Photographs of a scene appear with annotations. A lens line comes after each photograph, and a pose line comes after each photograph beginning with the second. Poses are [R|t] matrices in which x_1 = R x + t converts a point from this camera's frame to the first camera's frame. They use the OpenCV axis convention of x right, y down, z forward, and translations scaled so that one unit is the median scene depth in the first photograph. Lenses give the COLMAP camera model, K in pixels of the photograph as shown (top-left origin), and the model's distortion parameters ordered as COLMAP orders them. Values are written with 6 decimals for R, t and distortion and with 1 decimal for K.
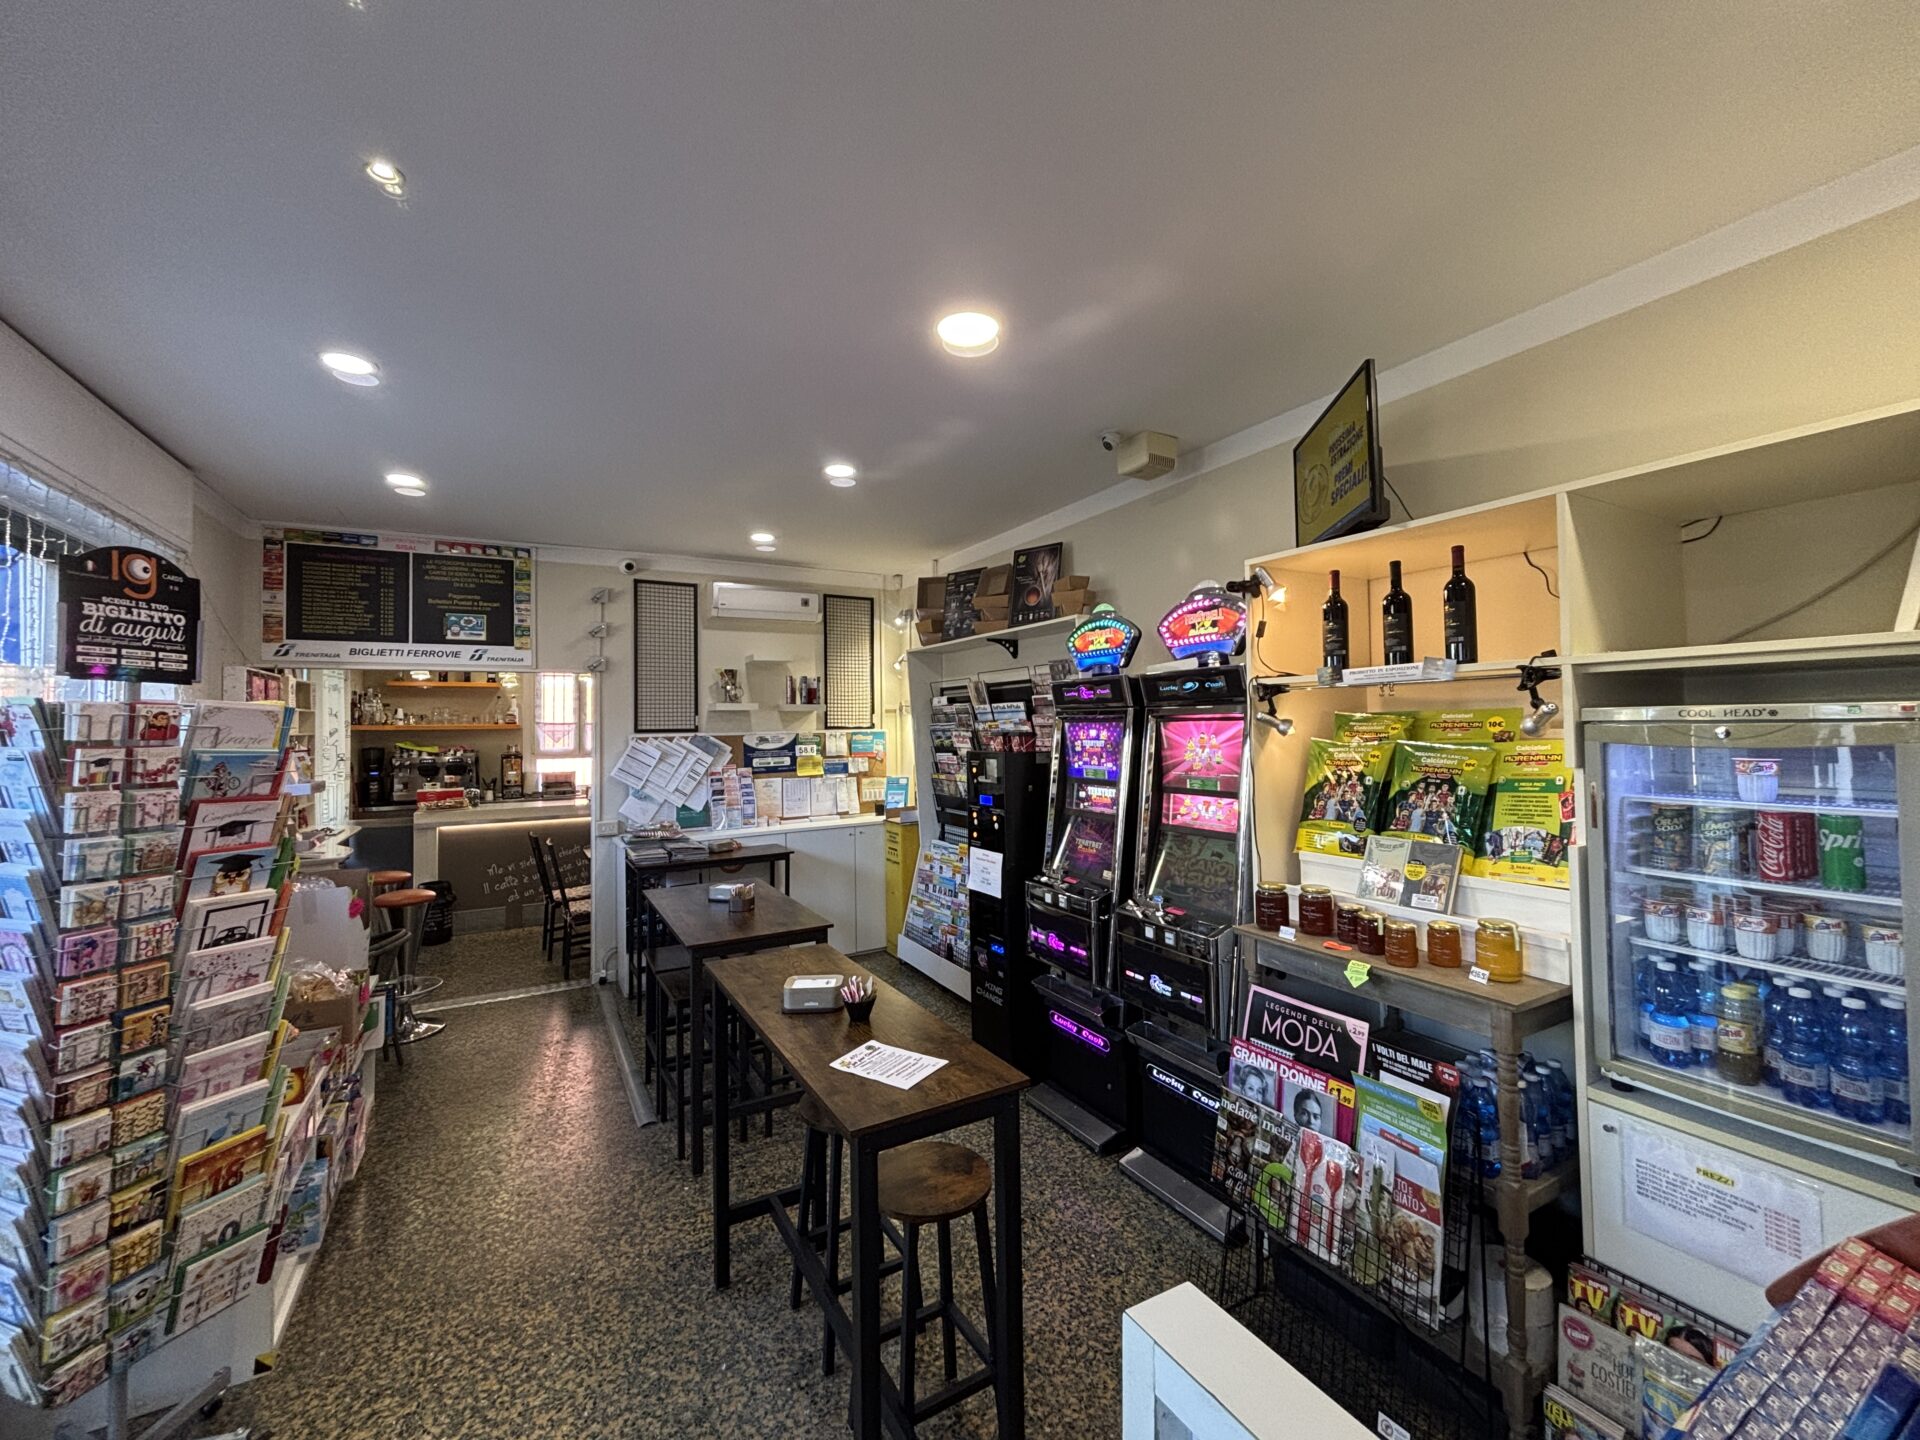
lens RADIAL K [[773.7, 0, 959.1], [0, 773.7, 702.5], [0, 0, 1]] dist [0.000835, -0.000168]
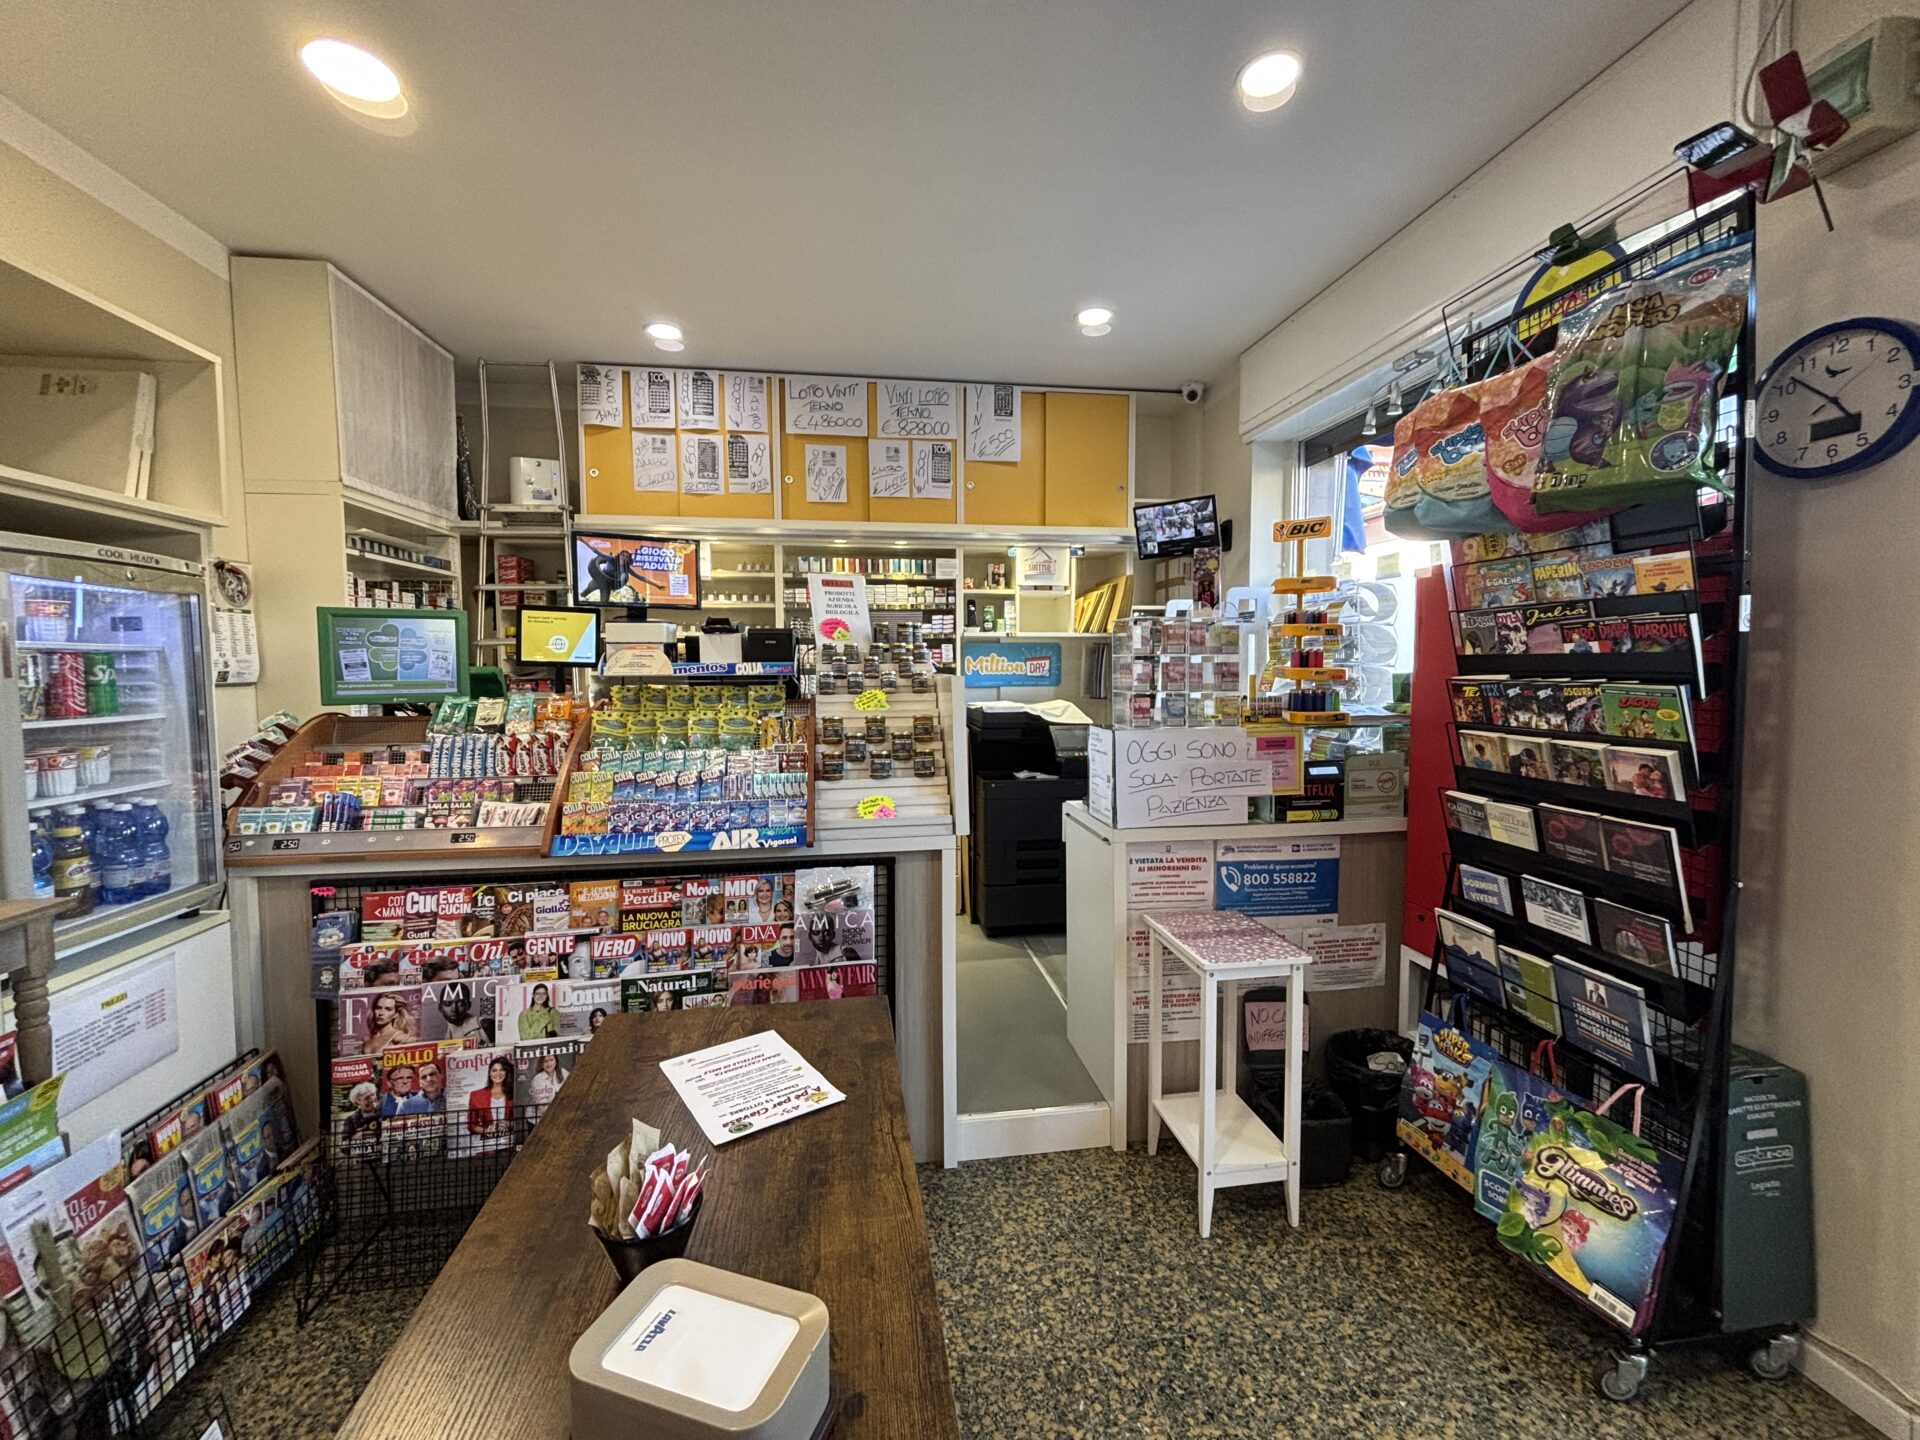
lens RADIAL K [[773.7, 0, 953.5], [0, 773.7, 708.5], [0, 0, 1]] dist [0.000835, -0.000168]
pose [[-0.932344, 0.000334, 0.361573, -0.126319], [0.006996, 0.999829, 0.017114, 0.058391], [-0.361506, 0.018486, -0.932187, 0.433142]]
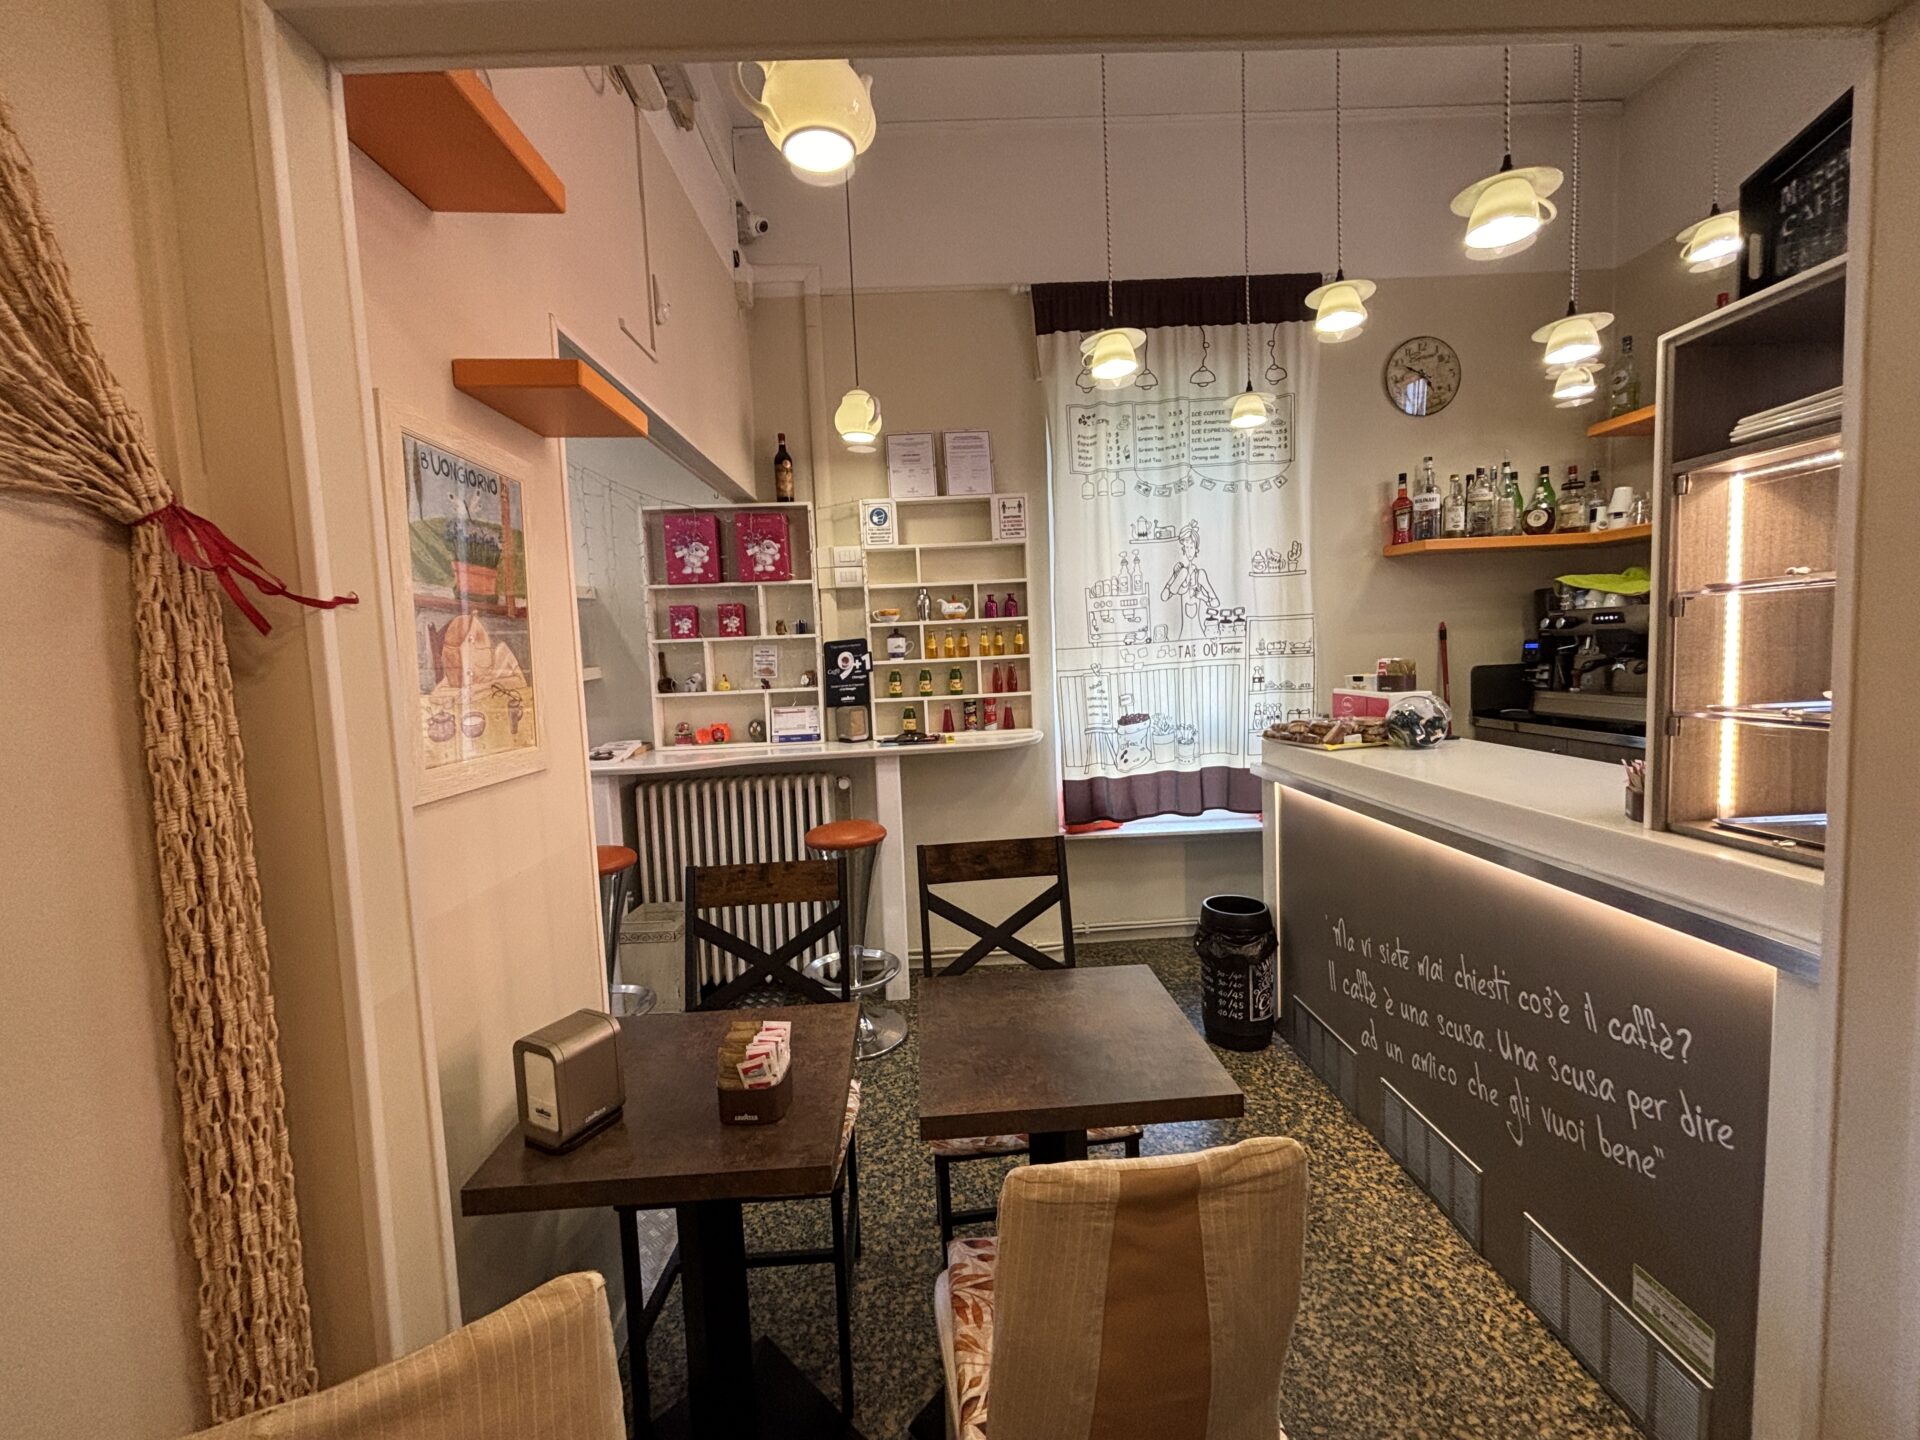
lens RADIAL K [[773.7, 0, 953.5], [0, 773.7, 701.4], [0, 0, 1]] dist [0.000835, -0.000168]
pose [[-0.458044, 0.093541, -0.883994, -0.272288], [0.077882, 0.994847, 0.064916, 0.091963], [0.885511, -0.039113, -0.462969, 1.226706]]
